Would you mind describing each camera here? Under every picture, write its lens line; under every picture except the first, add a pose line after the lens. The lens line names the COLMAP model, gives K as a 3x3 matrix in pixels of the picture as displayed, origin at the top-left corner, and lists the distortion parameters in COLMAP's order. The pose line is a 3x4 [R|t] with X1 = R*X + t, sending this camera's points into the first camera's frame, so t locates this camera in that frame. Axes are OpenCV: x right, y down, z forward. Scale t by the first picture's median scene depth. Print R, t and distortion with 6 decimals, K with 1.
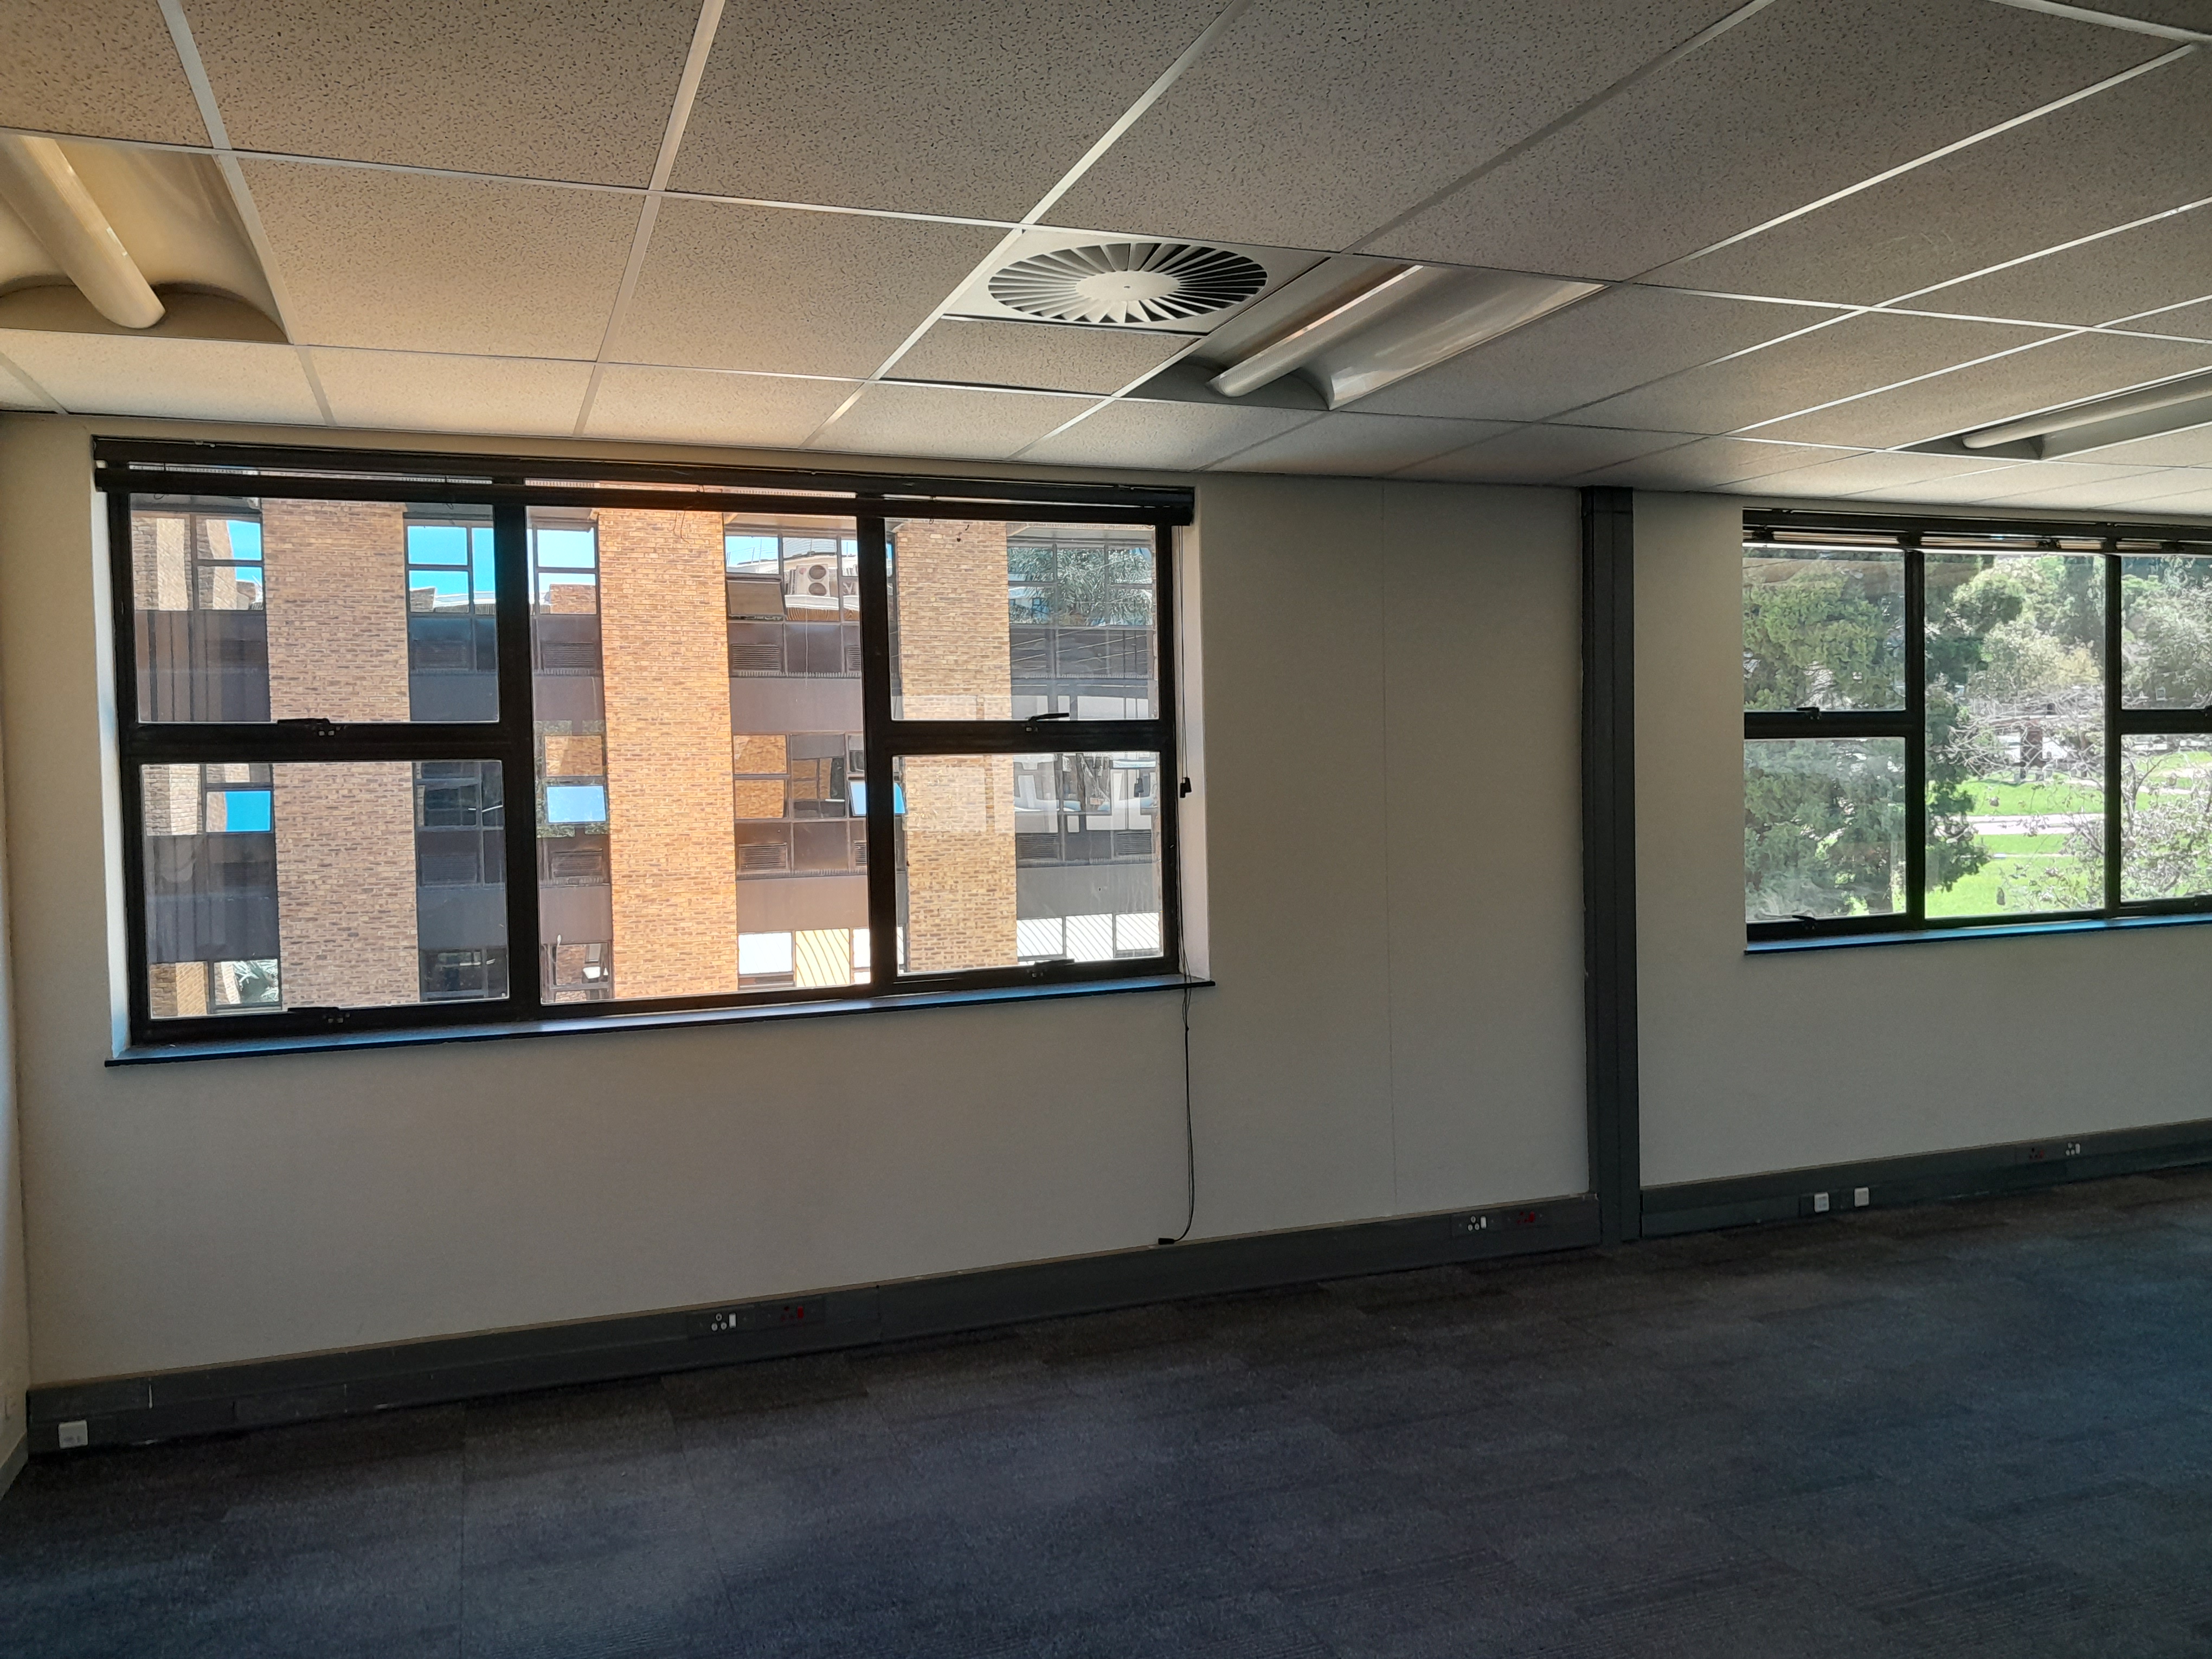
lens RADIAL K [[1747.0, 0, 1111.8], [0, 1747.0, 835.8], [0, 0, 1]] dist [0.003556, -0.010895]
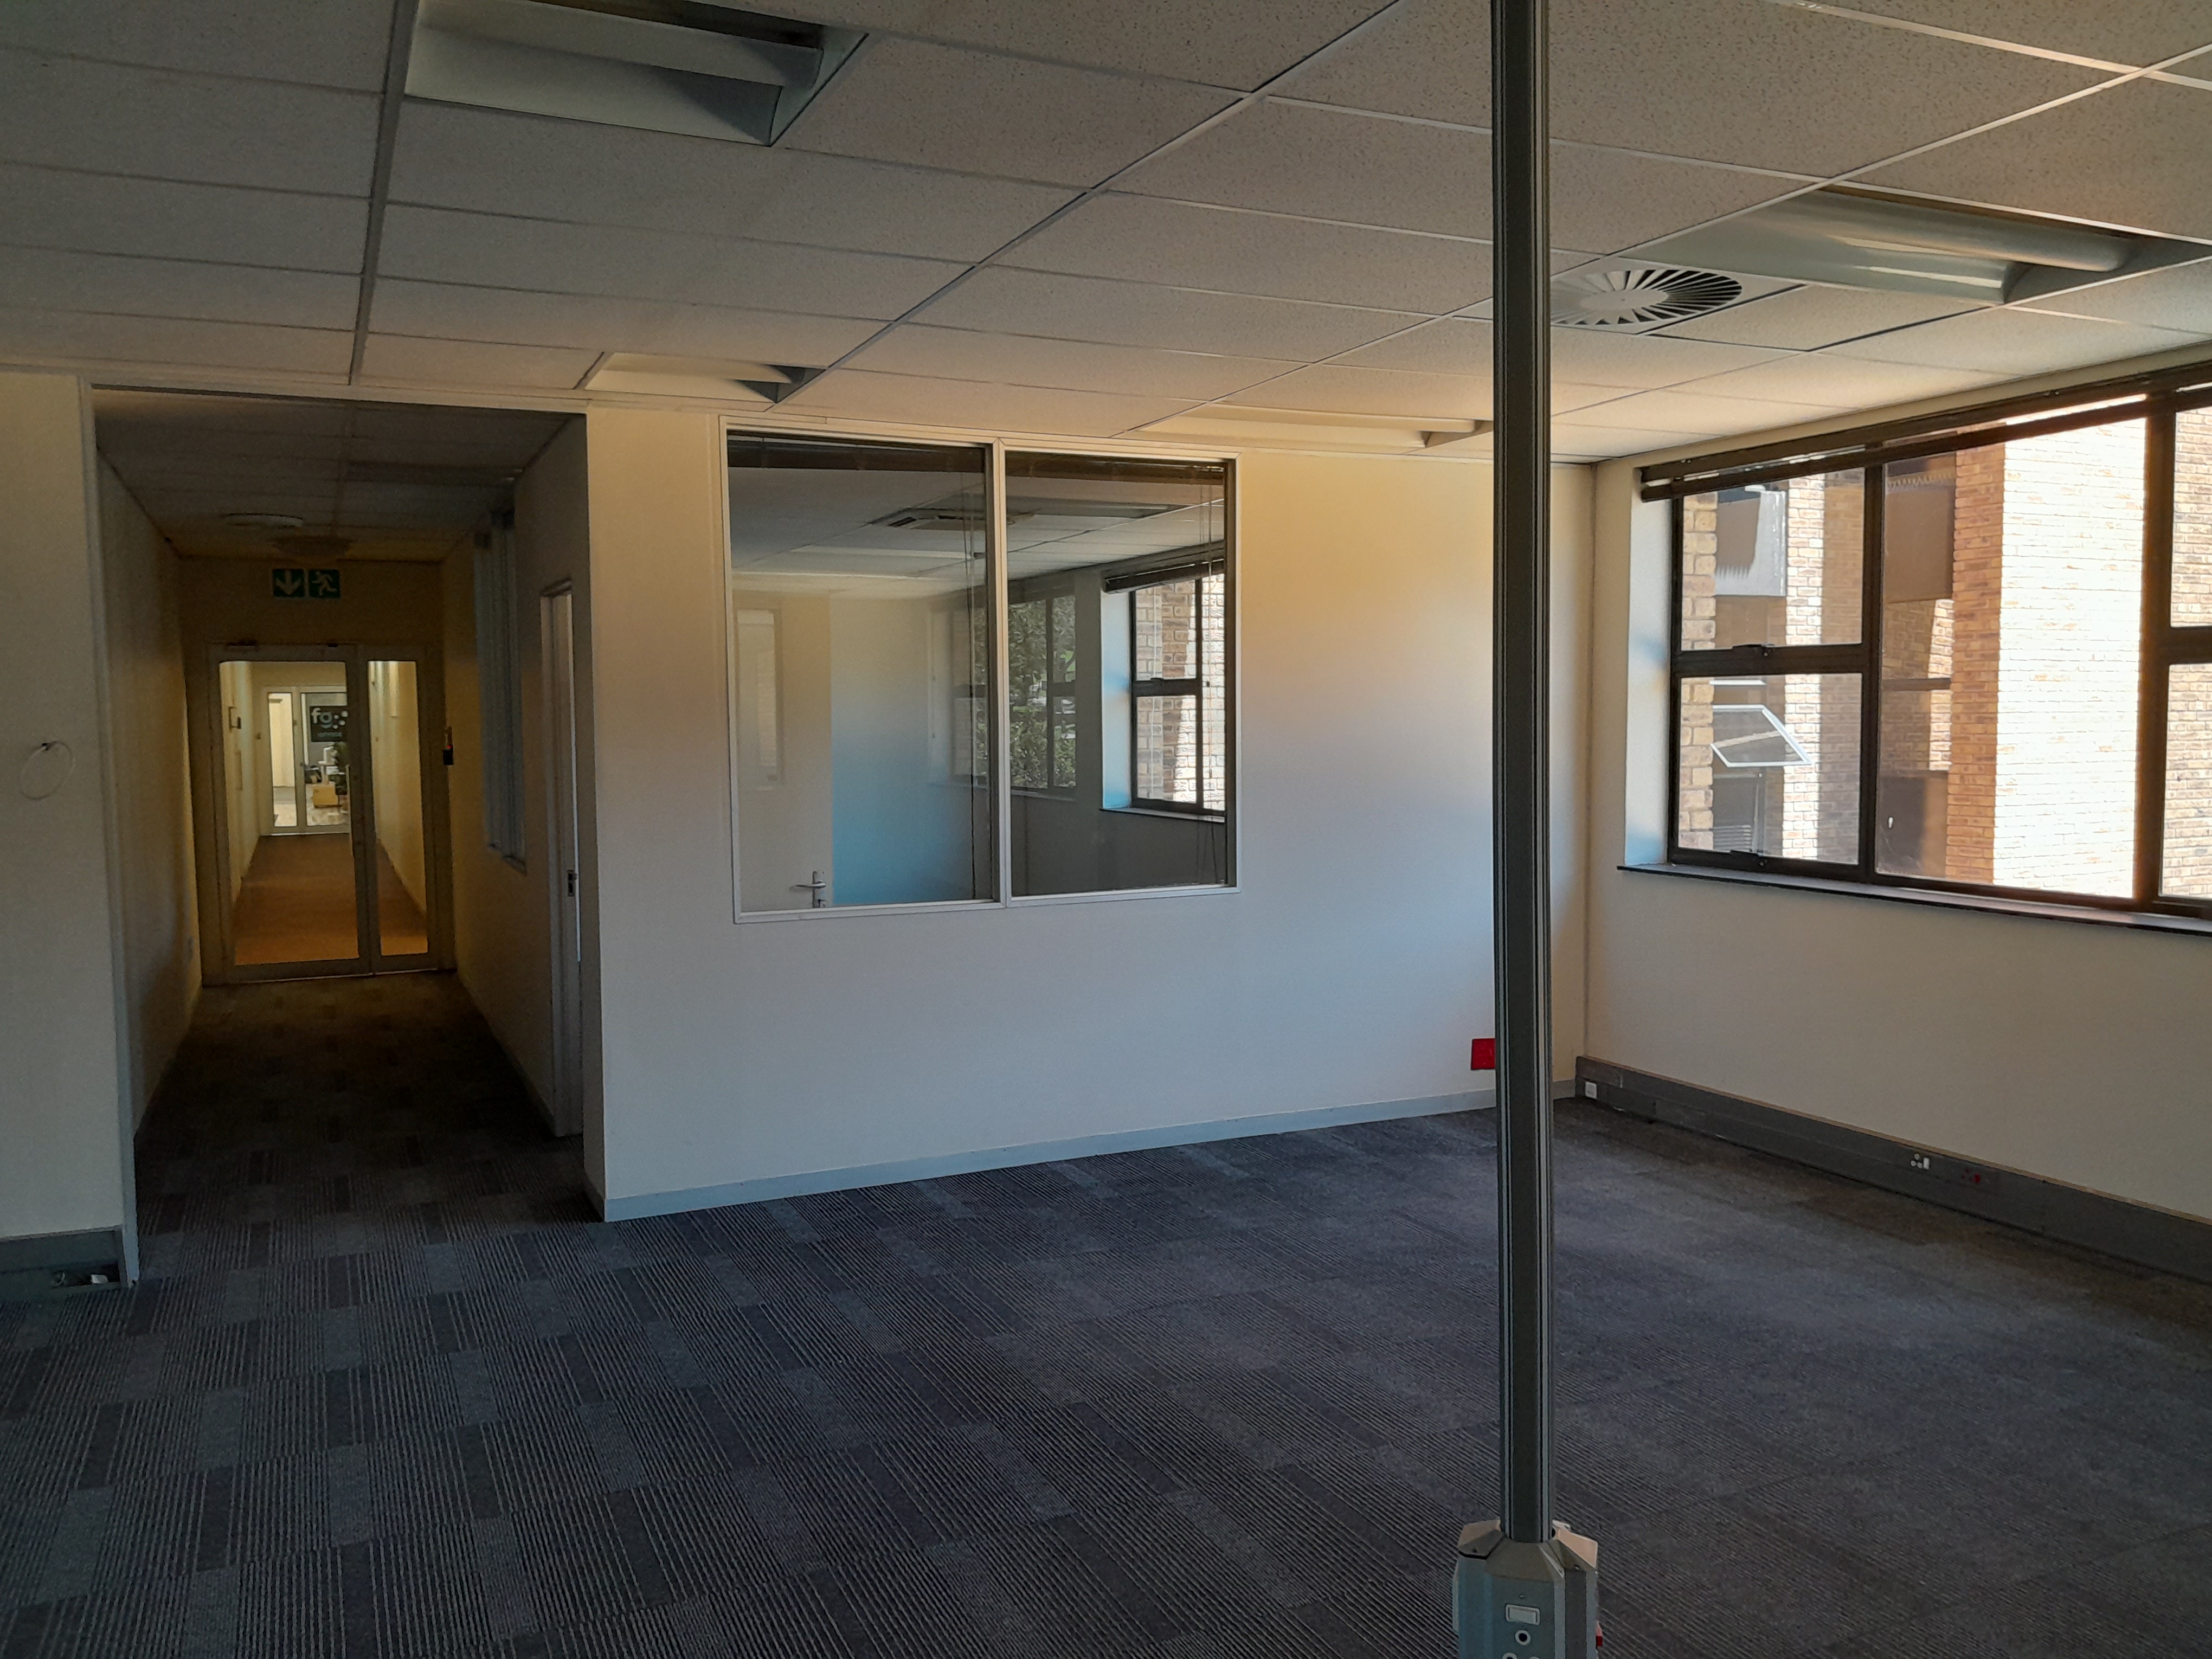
lens RADIAL K [[1739.5, 0, 1126.7], [0, 1739.5, 839.4], [0, 0, 1]] dist [0.120988, -0.189060]
pose [[0.078949, 0.092045, -0.992620, 0.918731], [-0.027204, 0.995556, 0.090154, -0.025508], [0.996507, 0.019886, 0.081102, 0.400983]]
